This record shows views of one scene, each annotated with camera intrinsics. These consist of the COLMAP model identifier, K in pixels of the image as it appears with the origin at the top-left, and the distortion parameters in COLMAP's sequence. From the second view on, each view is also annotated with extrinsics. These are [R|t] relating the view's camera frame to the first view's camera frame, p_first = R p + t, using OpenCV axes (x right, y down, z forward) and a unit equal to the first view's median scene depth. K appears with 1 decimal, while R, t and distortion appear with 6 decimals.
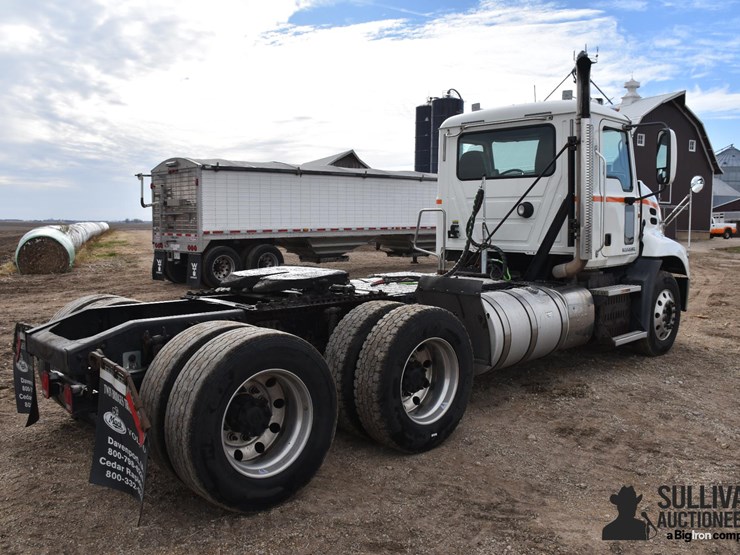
lens RADIAL K [[650.3, 0, 370.0], [0, 650.3, 277.5], [0, 0, 1]] dist [-0.150097, 0.098207]
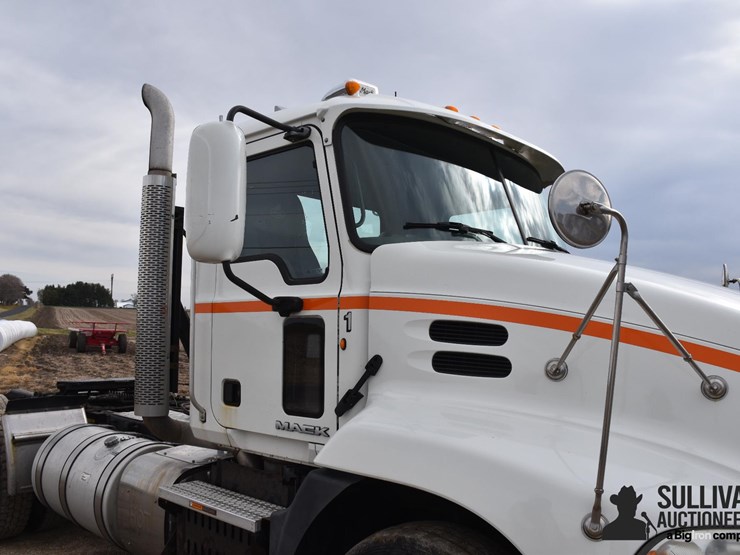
lens RADIAL K [[650.3, 0, 370.0], [0, 650.3, 277.5], [0, 0, 1]] dist [-0.150097, 0.098207]
pose [[0.079956, -0.073201, -0.994107, 0.780583], [-0.098134, 0.991877, -0.080930, -0.104163], [0.991956, 0.104026, 0.072123, 0.962489]]
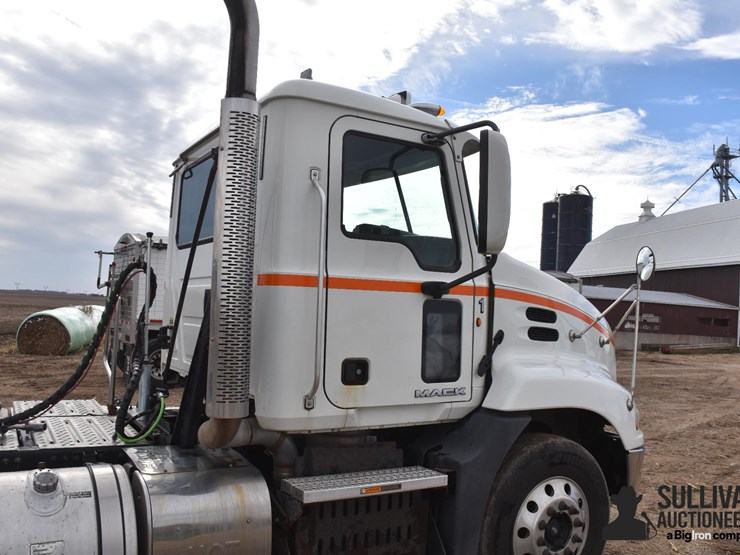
lens RADIAL K [[650.3, 0, 370.0], [0, 650.3, 277.5], [0, 0, 1]] dist [-0.150097, 0.098207]
pose [[0.977124, 0.031890, -0.210268, 0.435683], [-0.062327, 0.988222, -0.139759, -0.055706], [0.203334, 0.149668, 0.967603, 0.491315]]
